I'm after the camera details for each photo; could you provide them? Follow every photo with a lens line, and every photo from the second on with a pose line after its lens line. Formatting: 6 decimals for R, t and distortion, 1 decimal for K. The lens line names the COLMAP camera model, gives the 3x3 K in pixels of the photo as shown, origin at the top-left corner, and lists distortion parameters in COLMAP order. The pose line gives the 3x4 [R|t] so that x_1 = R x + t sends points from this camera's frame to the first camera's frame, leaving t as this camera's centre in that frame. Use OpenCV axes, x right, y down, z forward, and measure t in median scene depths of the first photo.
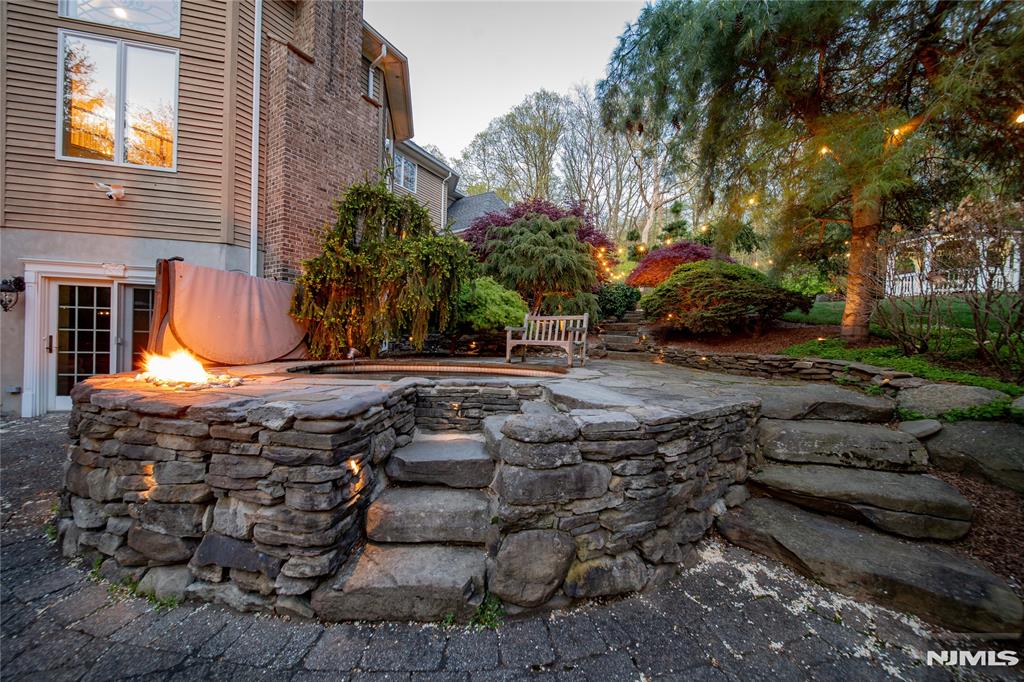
lens RADIAL K [[361.1, 0, 513.6], [0, 361.1, 338.4], [0, 0, 1]] dist [-0.001389, -0.000074]
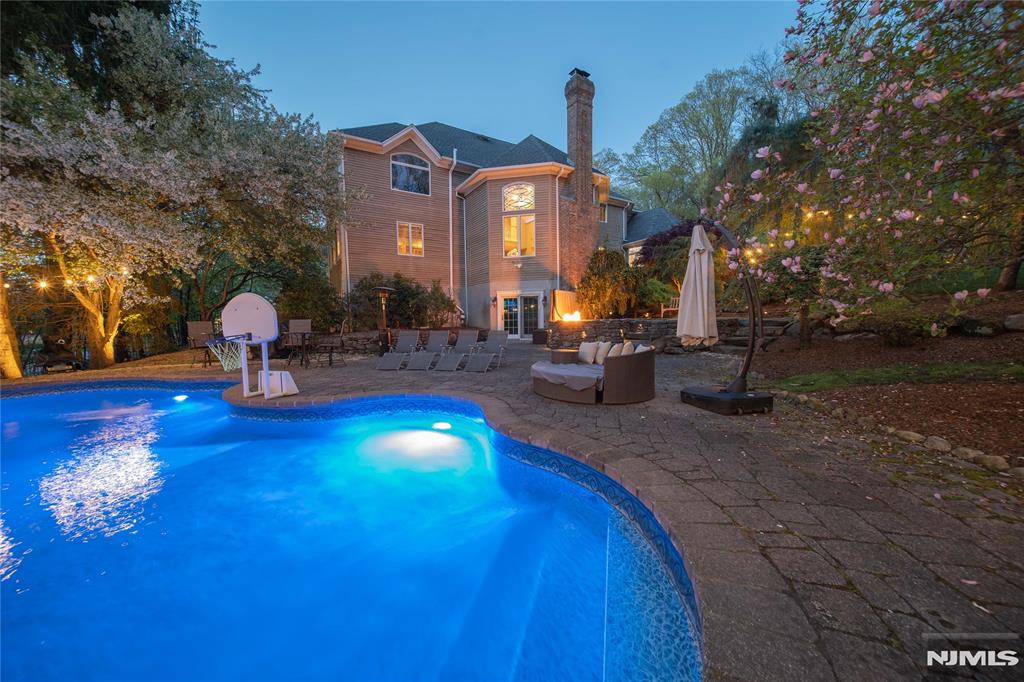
lens RADIAL K [[361.1, 0, 513.6], [0, 361.1, 338.4], [0, 0, 1]] dist [-0.001389, -0.000074]
pose [[0.890219, -0.015501, -0.455268, 0.027232], [0.037112, 0.998567, 0.038569, 0.010018], [0.454018, -0.051231, 0.889518, -0.215459]]
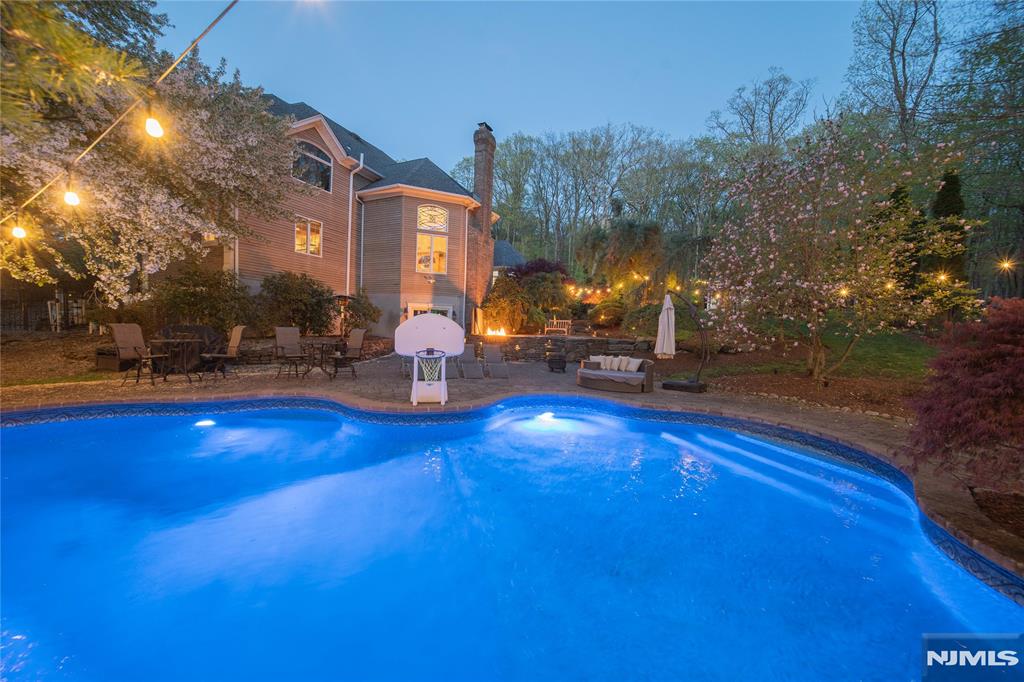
lens RADIAL K [[361.1, 0, 513.6], [0, 361.1, 338.4], [0, 0, 1]] dist [-0.001389, -0.000074]
pose [[0.992776, 0.005797, 0.119843, -0.093595], [-0.009172, 0.999576, 0.027624, 0.001474], [-0.119632, -0.028524, 0.992409, -0.290384]]
